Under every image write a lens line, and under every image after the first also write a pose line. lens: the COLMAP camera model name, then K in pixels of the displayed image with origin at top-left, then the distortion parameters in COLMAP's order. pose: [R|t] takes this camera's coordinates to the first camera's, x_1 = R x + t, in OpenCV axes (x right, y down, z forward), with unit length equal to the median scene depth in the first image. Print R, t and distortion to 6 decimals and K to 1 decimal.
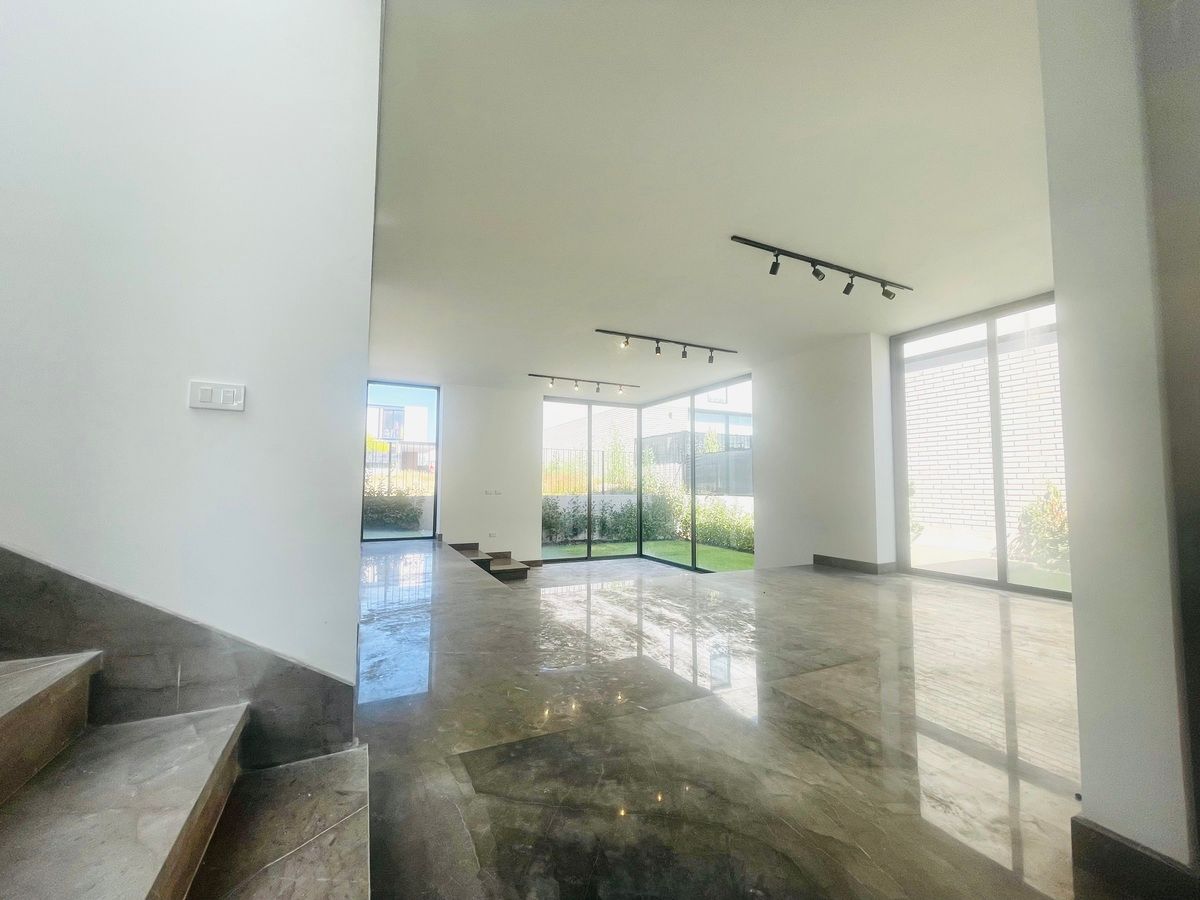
lens RADIAL K [[481.2, 0, 598.9], [0, 481.2, 453.1], [0, 0, 1]] dist [-0.000847, 0.000150]
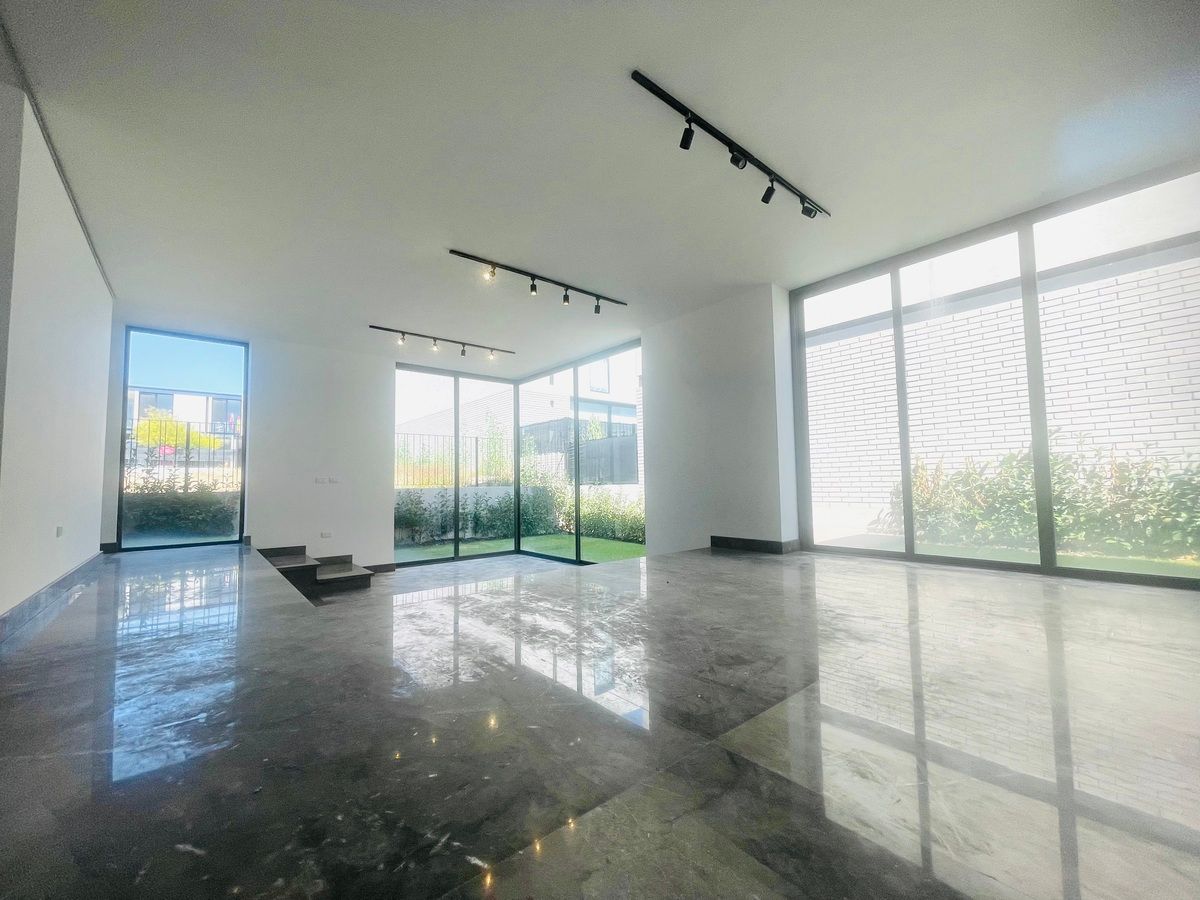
lens RADIAL K [[481.2, 0, 598.9], [0, 481.2, 453.1], [0, 0, 1]] dist [-0.000847, 0.000150]
pose [[0.970802, -0.006277, 0.239800, 0.022590], [0.006016, 0.999980, 0.001823, 0.036880], [-0.239807, -0.000327, 0.970821, 0.128709]]
